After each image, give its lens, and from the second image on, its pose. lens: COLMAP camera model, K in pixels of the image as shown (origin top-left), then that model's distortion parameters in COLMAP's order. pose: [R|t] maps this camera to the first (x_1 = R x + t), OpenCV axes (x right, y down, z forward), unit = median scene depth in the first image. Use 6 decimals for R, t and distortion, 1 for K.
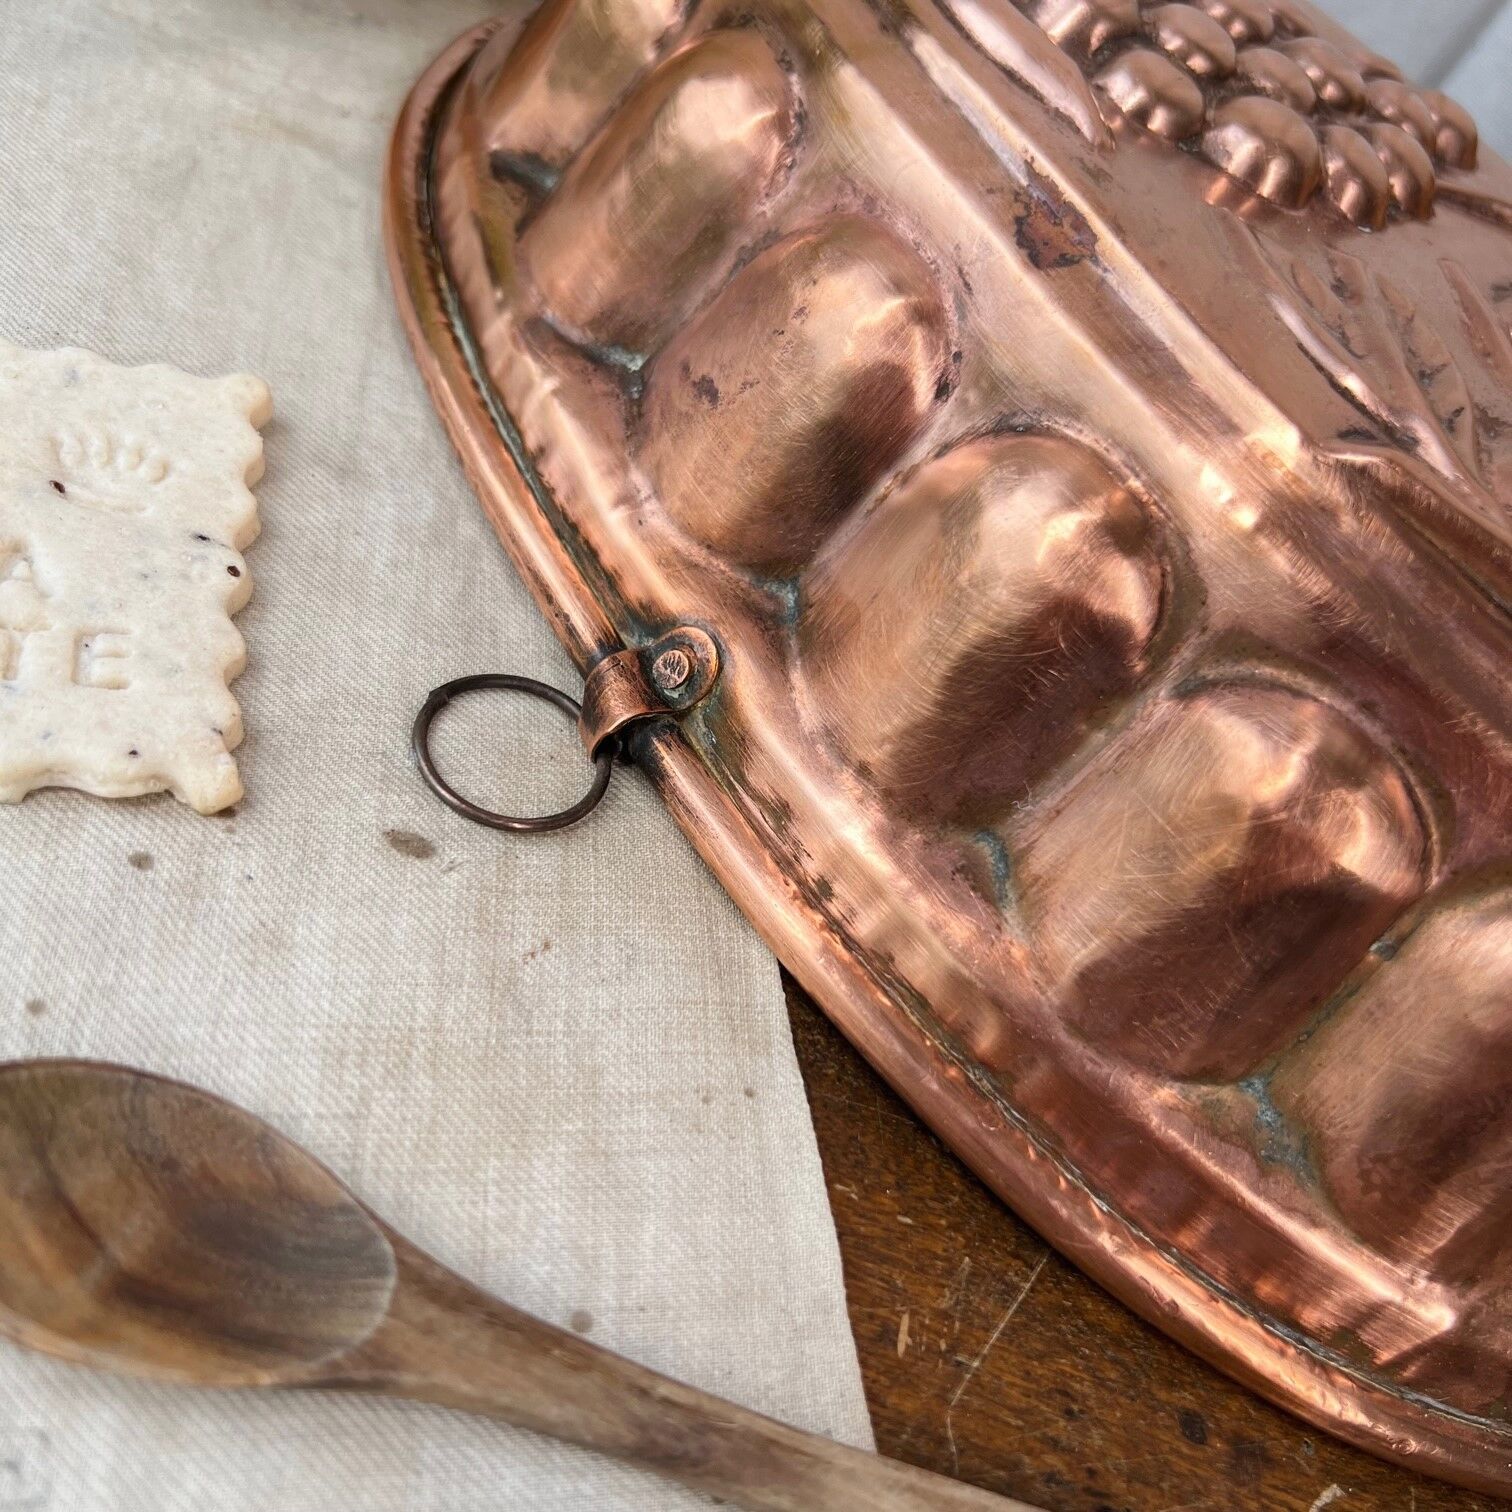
lens RADIAL K [[1537.0, 0, 661.2], [0, 1537.0, 755.7], [0, 0, 1]] dist [0.013314, -0.007603]
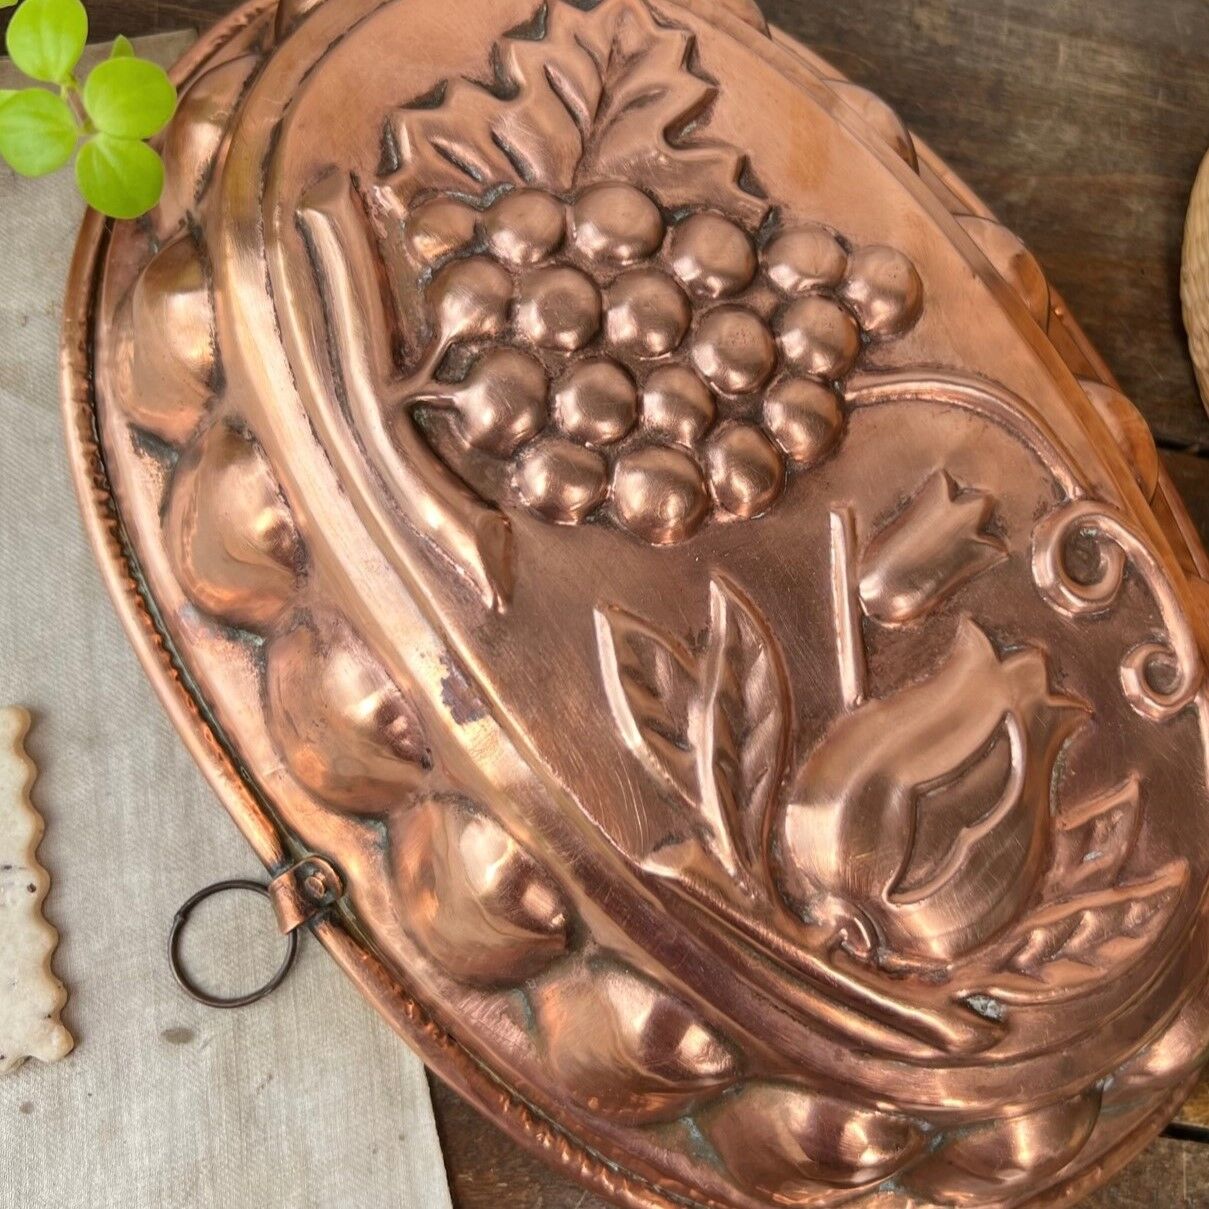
lens RADIAL K [[1249.1, 0, 552.5], [0, 1249.1, 606.8], [0, 0, 1]] dist [0.002182, 0.023957]
pose [[0.968618, -0.140565, -0.204990, 0.560025], [0.219995, 0.868677, 0.443850, -0.836864], [0.115680, -0.475018, 0.872339, 0.064489]]
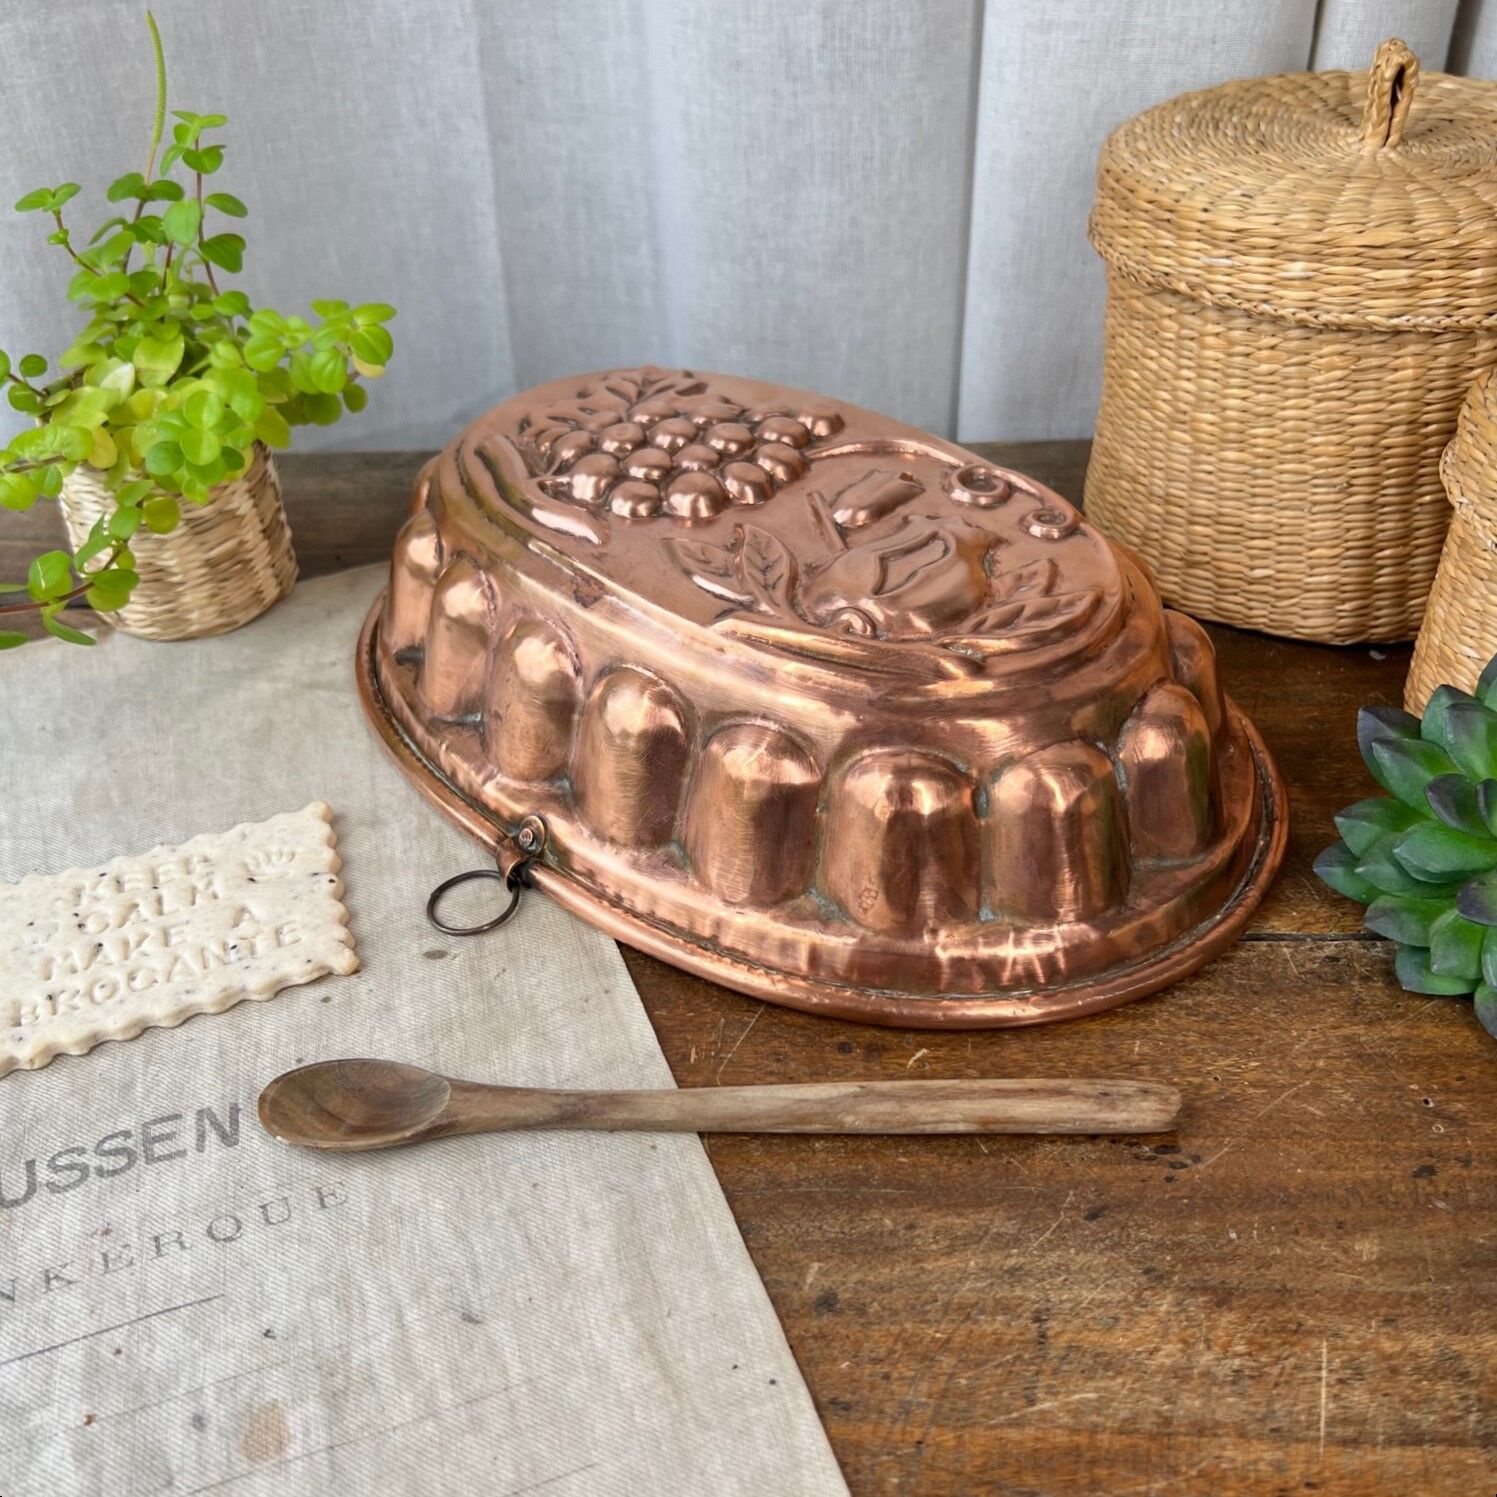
lens RADIAL K [[1546.7, 0, 684.1], [0, 1546.7, 751.3], [0, 0, 1]] dist [0.002182, 0.023957]
pose [[0.891022, -0.435629, -0.127700, 0.552338], [0.399533, 0.886083, -0.235010, 0.449426], [0.215530, 0.158379, 0.963568, -1.094988]]
